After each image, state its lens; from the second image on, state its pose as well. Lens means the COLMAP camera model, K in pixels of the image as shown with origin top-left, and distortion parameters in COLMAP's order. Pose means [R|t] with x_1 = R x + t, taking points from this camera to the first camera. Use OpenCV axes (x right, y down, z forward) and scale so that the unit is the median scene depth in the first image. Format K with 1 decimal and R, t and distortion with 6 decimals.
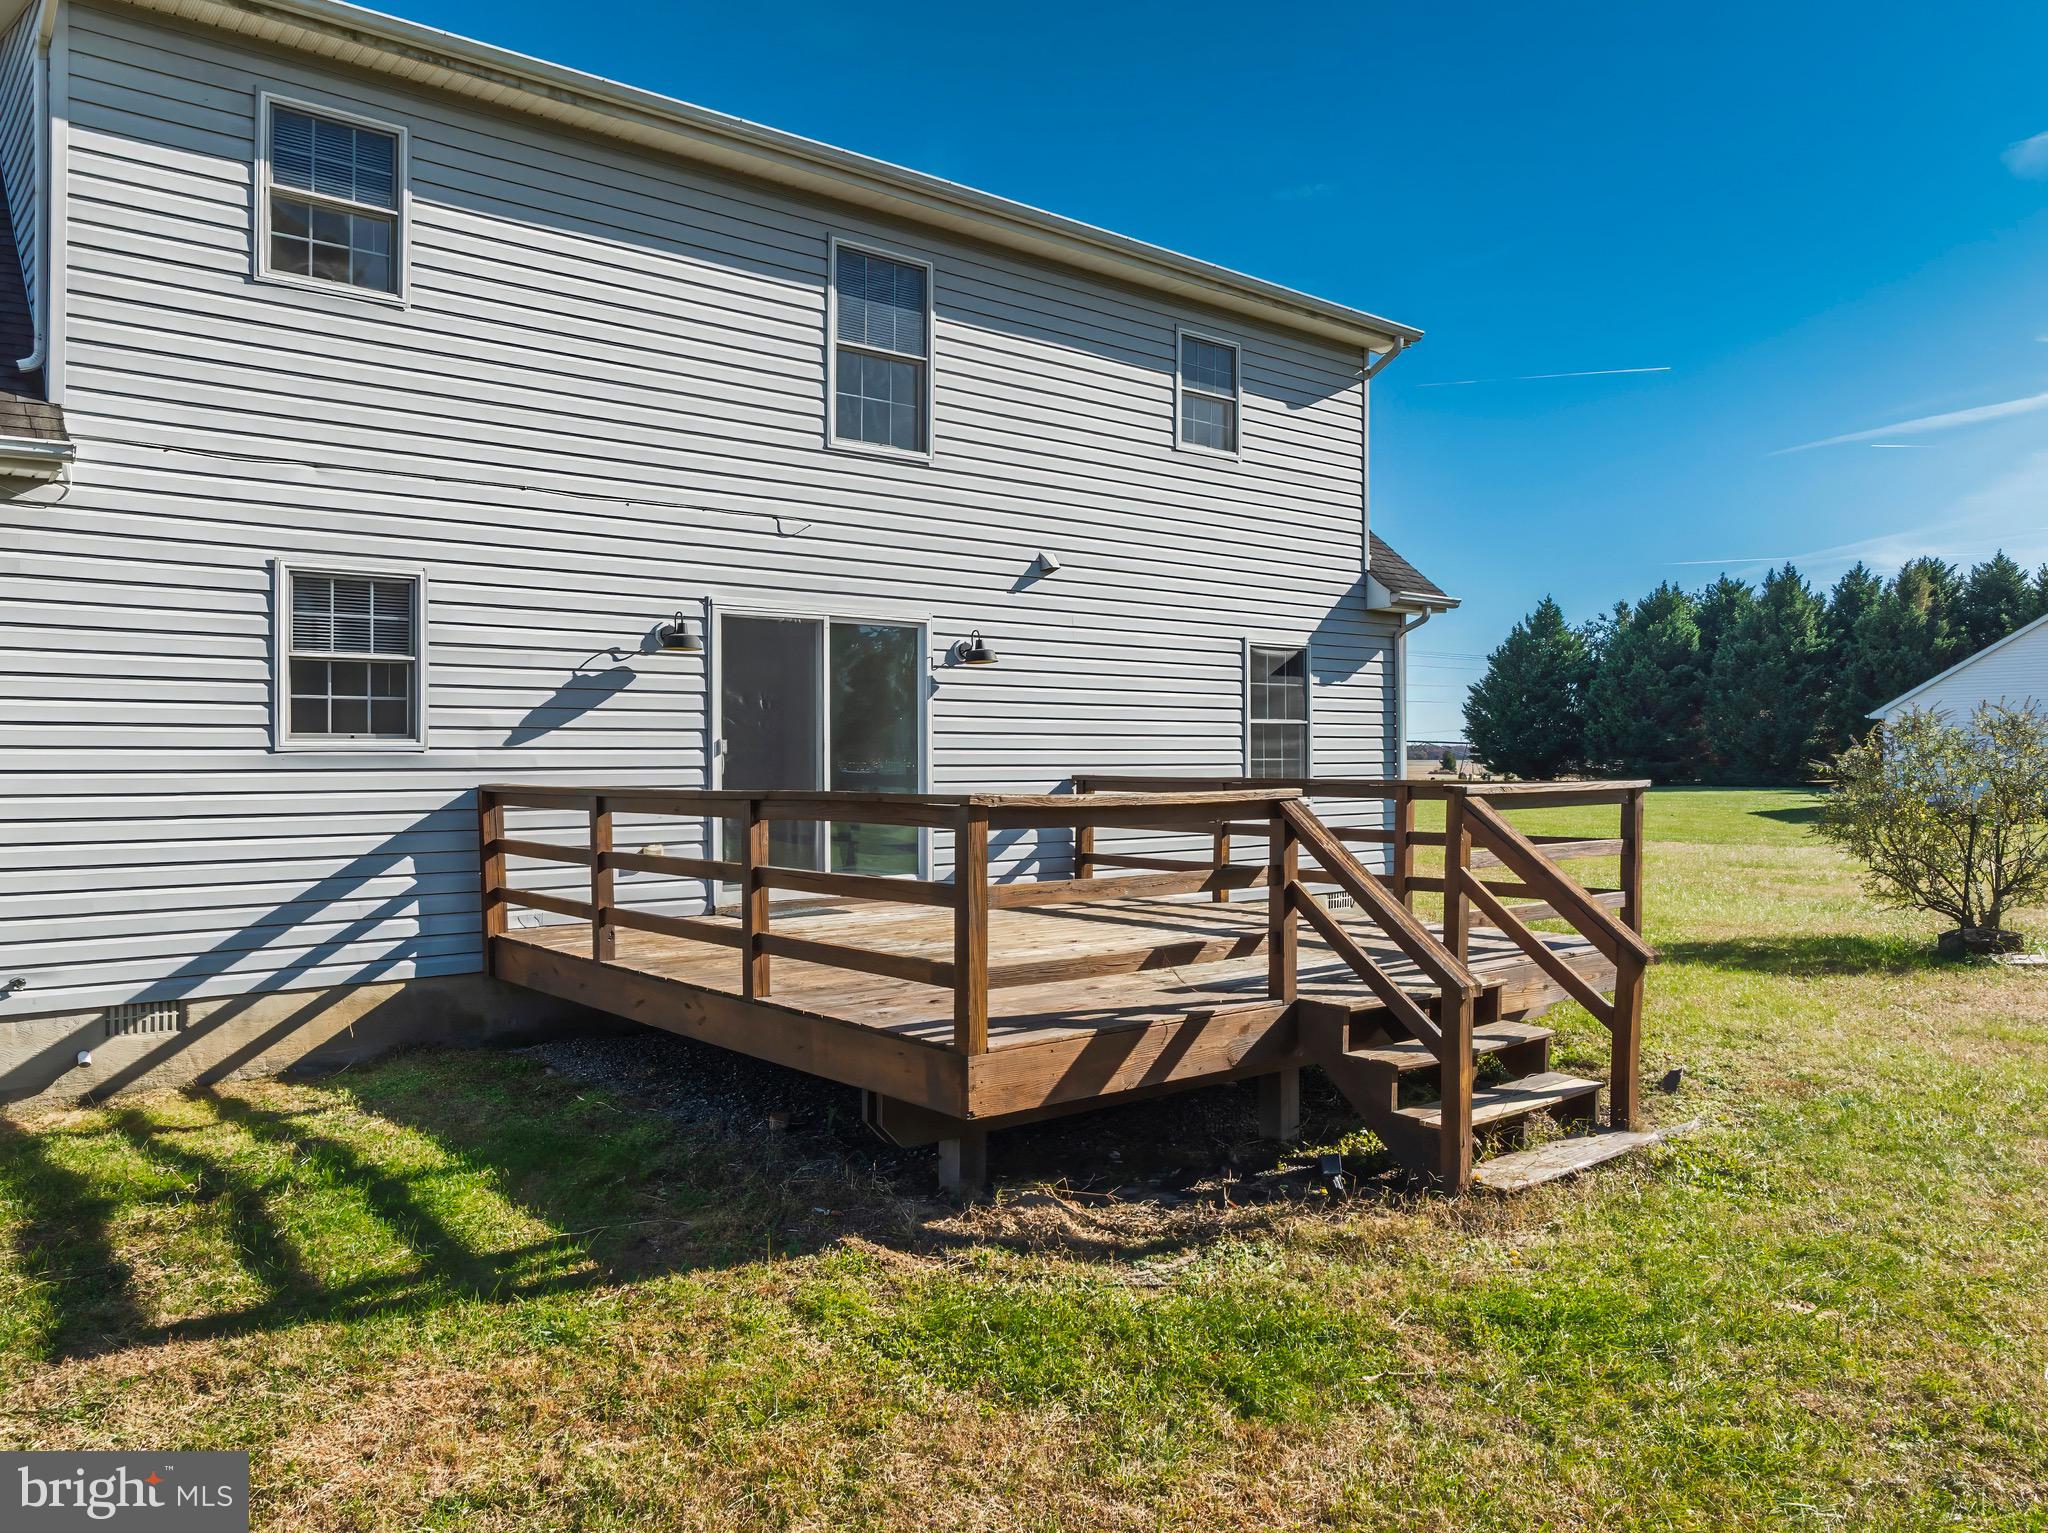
lens RADIAL K [[1462.8, 0, 1020.9], [0, 1462.8, 774.0], [0, 0, 1]] dist [-0.029150, 0.015425]
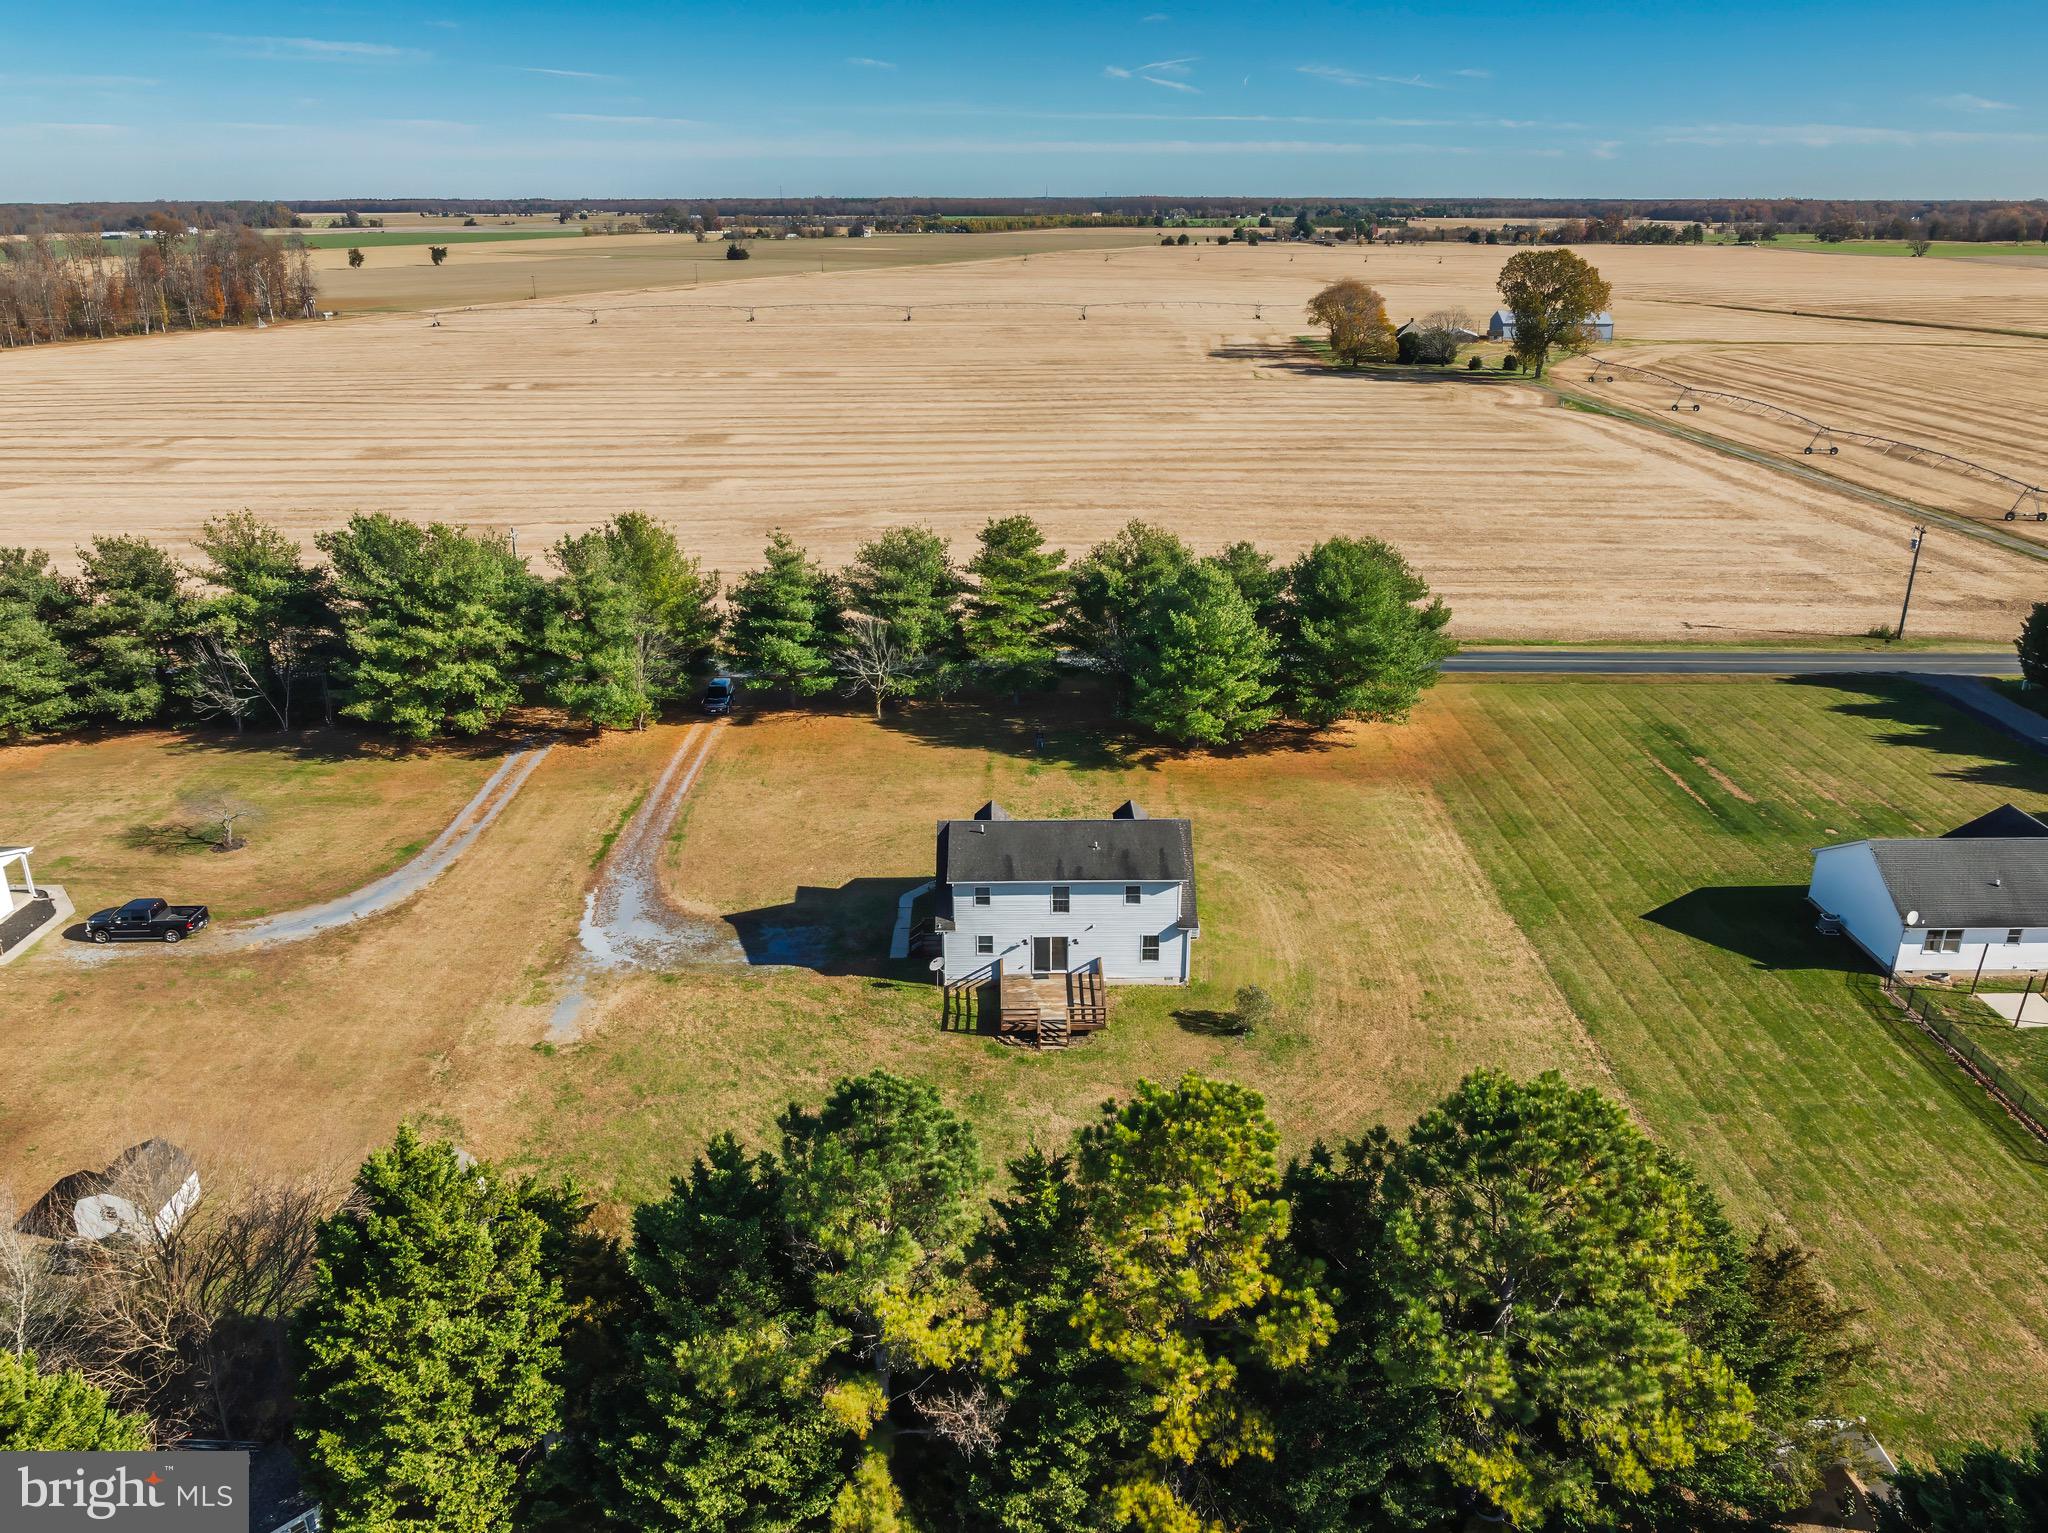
lens RADIAL K [[1462.8, 0, 1020.9], [0, 1462.8, 774.0], [0, 0, 1]] dist [-0.029150, 0.015425]
pose [[0.782437, 0.231918, -0.577933, 3.545974], [-0.005217, 0.930473, 0.366324, -3.333248], [0.622707, -0.283611, 0.729246, -3.867374]]
